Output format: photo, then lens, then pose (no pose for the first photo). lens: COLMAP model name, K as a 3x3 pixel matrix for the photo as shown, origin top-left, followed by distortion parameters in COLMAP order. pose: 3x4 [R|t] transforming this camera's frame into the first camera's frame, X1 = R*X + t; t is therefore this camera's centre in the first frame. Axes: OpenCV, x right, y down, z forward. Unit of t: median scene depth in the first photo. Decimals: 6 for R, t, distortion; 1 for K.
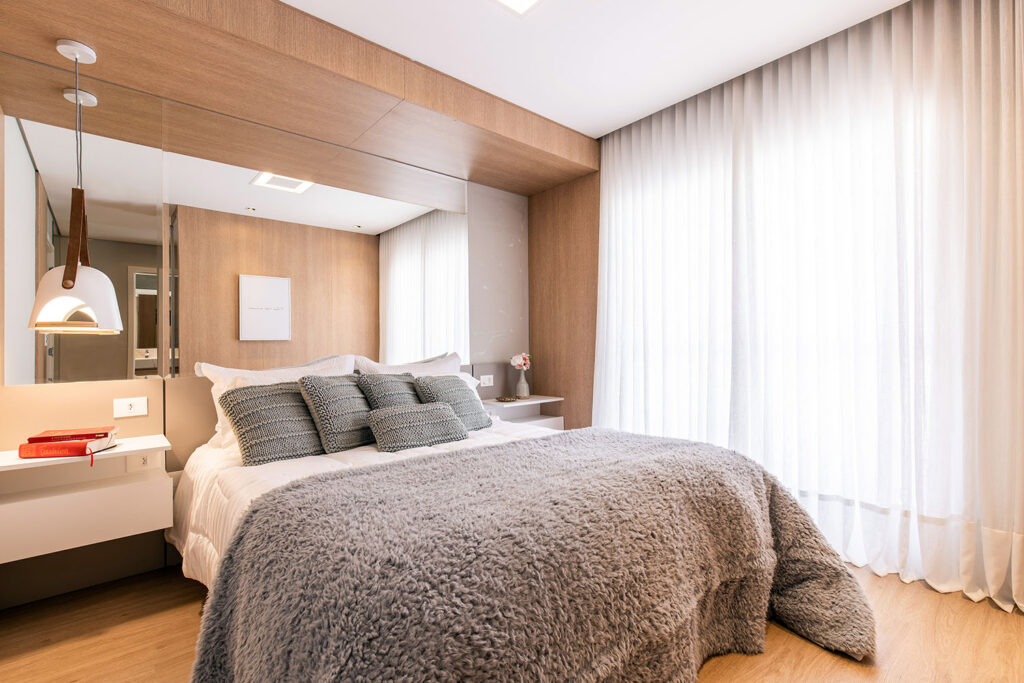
lens RADIAL K [[460.2, 0, 506.3], [0, 460.2, 344.5], [0, 0, 1]] dist [0.000757, -0.000992]
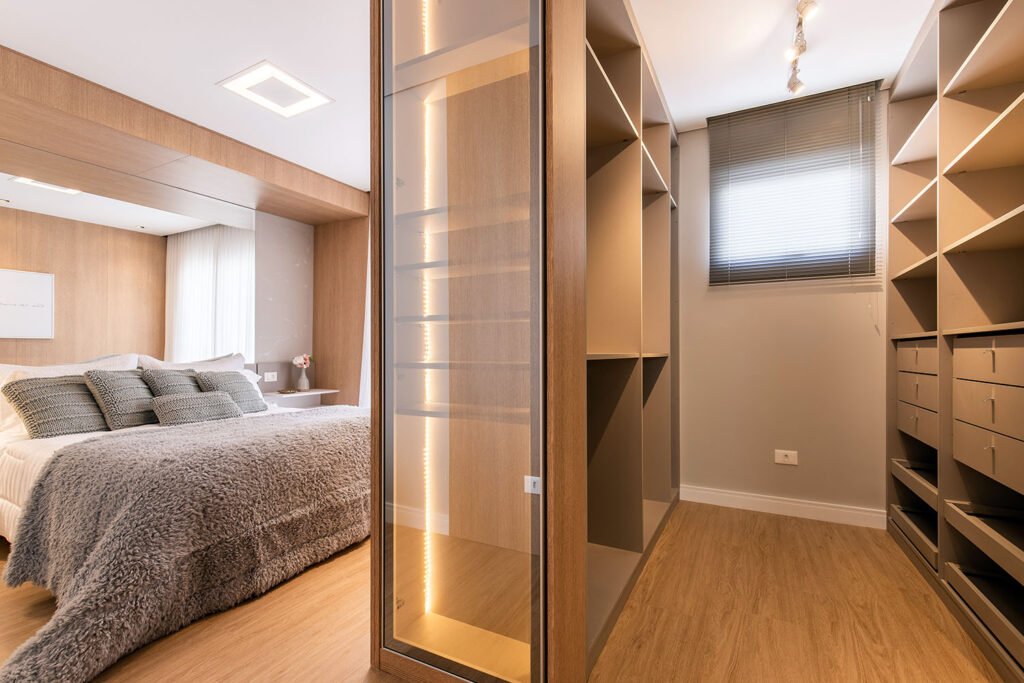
lens RADIAL K [[460.2, 0, 512.9], [0, 460.2, 347.7], [0, 0, 1]] dist [0.000757, -0.000992]
pose [[0.929878, 0.016647, 0.367491, 0.158871], [-0.016505, 0.999858, -0.003529, -0.006241], [-0.367497, -0.002783, 0.930021, -0.549594]]
